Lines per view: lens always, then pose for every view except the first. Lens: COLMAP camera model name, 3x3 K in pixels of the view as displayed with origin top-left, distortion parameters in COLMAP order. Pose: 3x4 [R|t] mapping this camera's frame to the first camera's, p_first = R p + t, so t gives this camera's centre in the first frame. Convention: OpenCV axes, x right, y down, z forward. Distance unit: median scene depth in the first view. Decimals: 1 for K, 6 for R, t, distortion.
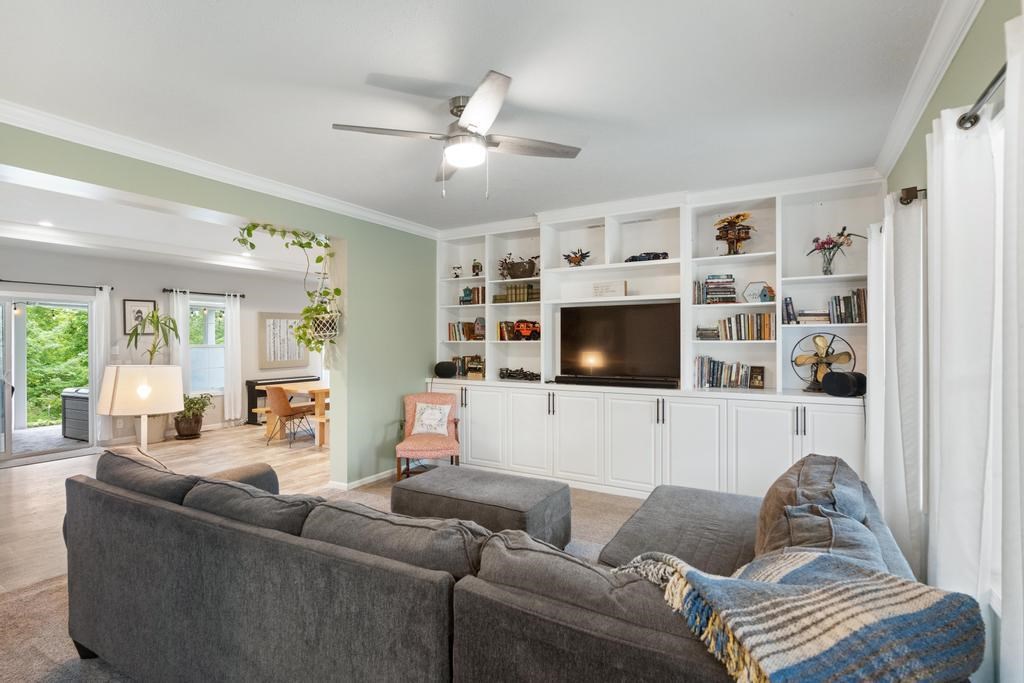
lens RADIAL K [[488.4, 0, 512.0], [0, 488.4, 341.5], [0, 0, 1]] dist [-0.000045, -0.000010]
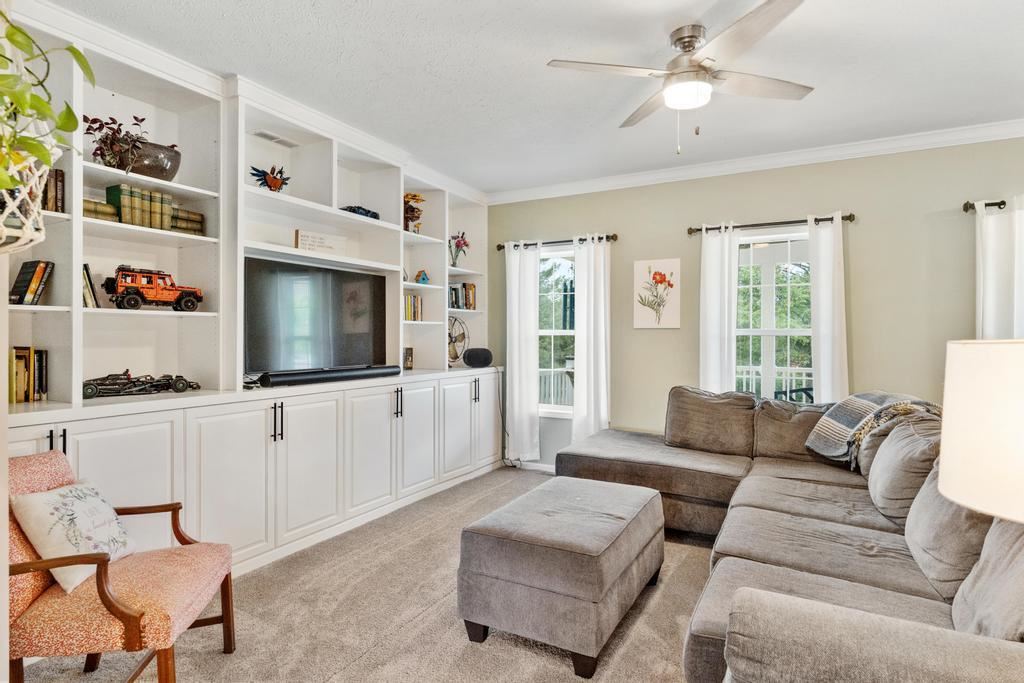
lens RADIAL K [[557.5, 0, 512.0], [0, 557.5, 341.5], [0, 0, 1]] dist [-0.000304, -0.000122]
pose [[-0.032932, -0.008155, 0.999424, -0.569101], [0.001755, 0.999965, 0.008217, 0.025356], [-0.999456, 0.002025, -0.032917, 0.715471]]
